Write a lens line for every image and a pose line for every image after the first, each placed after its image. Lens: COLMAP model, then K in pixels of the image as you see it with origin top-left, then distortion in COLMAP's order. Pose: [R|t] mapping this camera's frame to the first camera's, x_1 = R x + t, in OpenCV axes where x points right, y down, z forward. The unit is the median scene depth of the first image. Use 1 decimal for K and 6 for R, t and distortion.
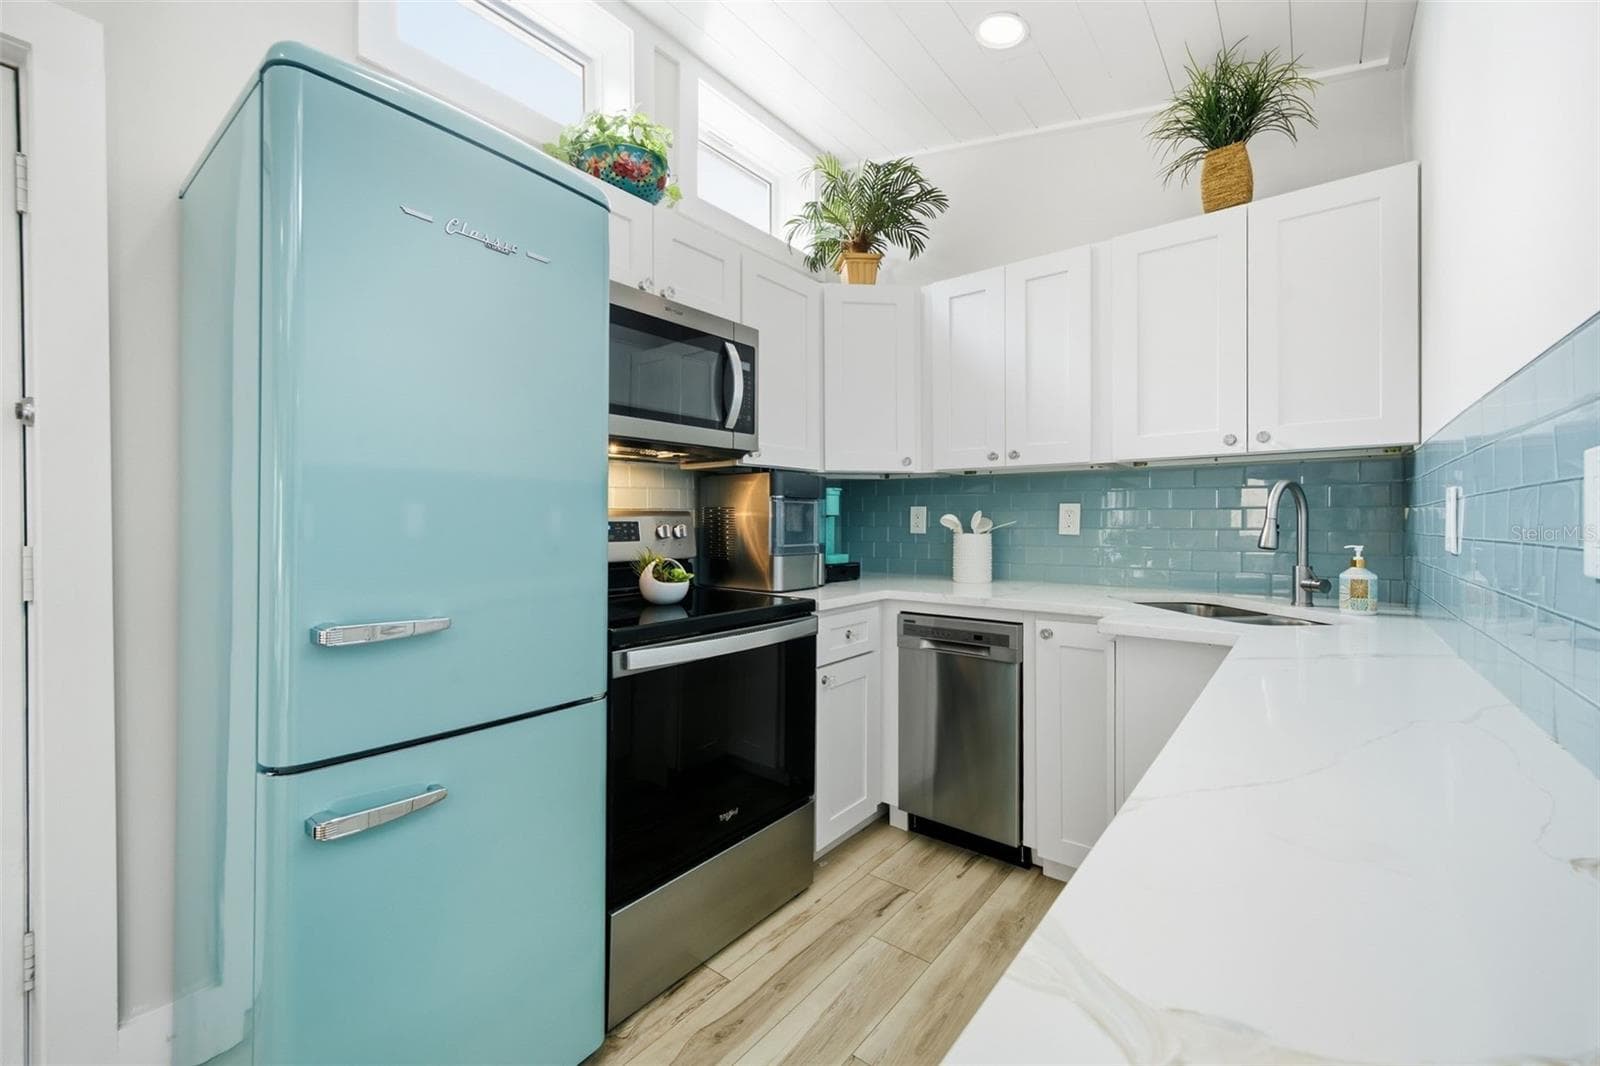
lens RADIAL K [[652.2, 0, 798.4], [0, 652.2, 522.6], [0, 0, 1]] dist [-0.002015, -0.000153]
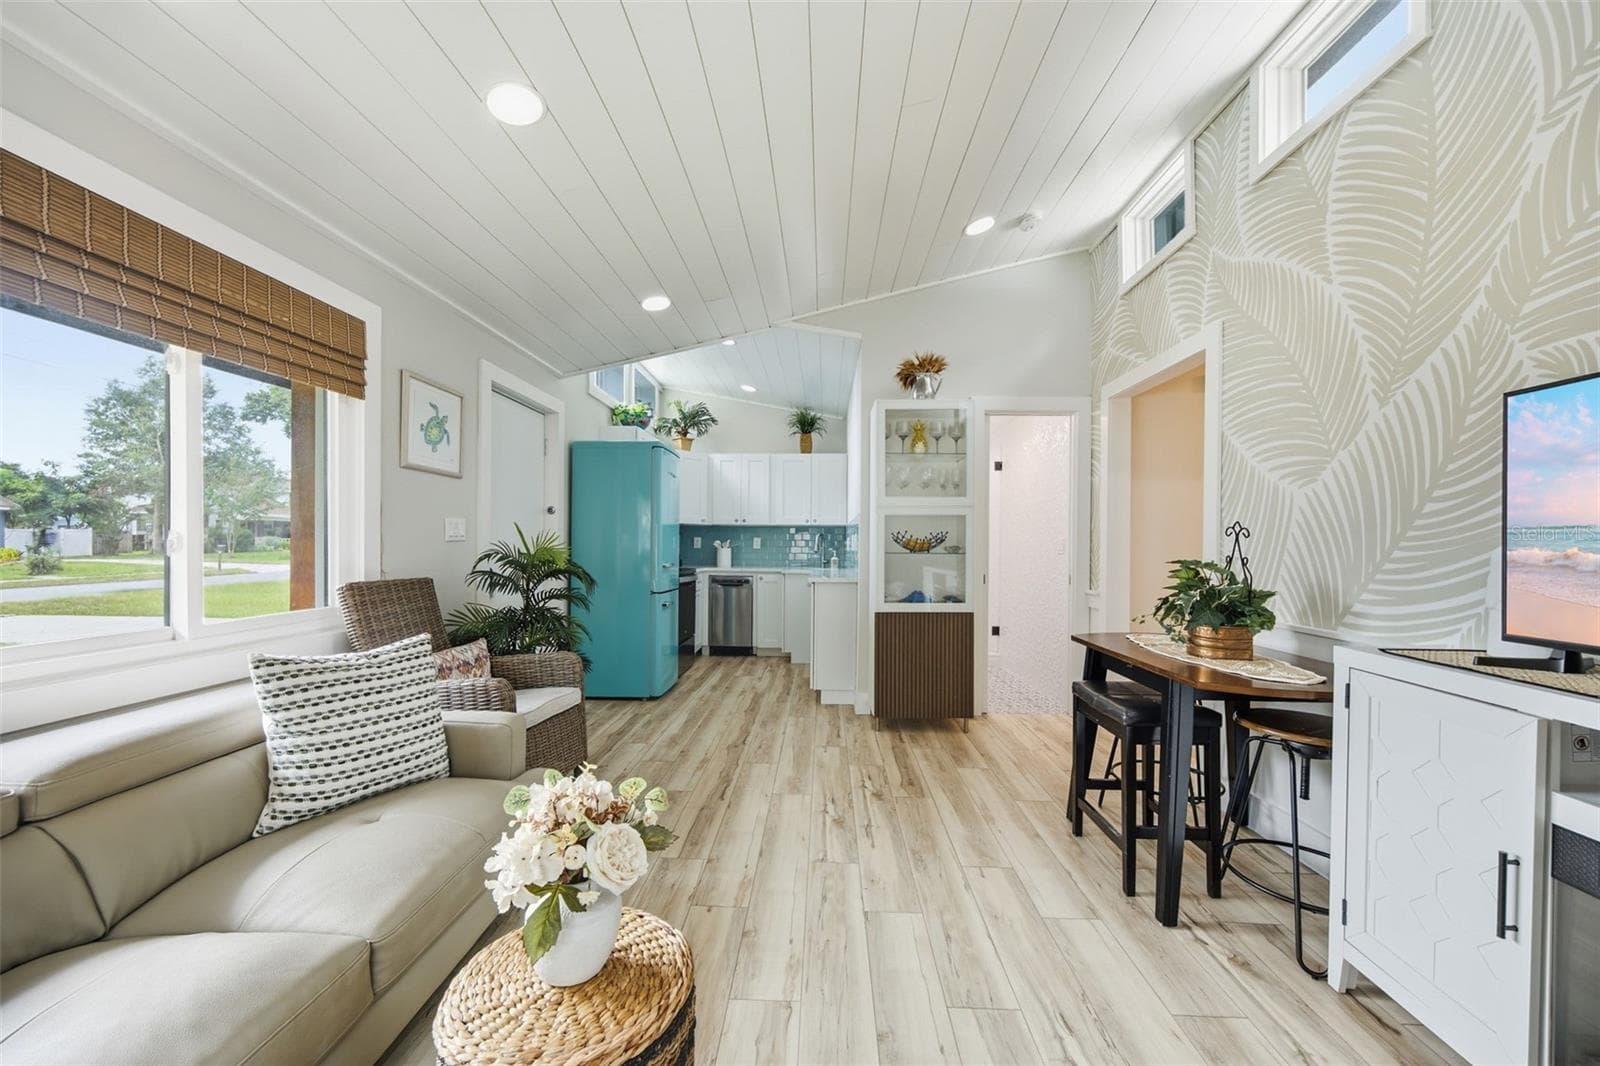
lens RADIAL K [[652.2, 0, 800.8], [0, 652.2, 541.5], [0, 0, 1]] dist [-0.002015, -0.000153]
pose [[0.812405, 0.003944, 0.583080, -1.198943], [-0.005974, 0.999981, 0.001559, -0.017761], [-0.583063, -0.004750, 0.812413, -1.561889]]
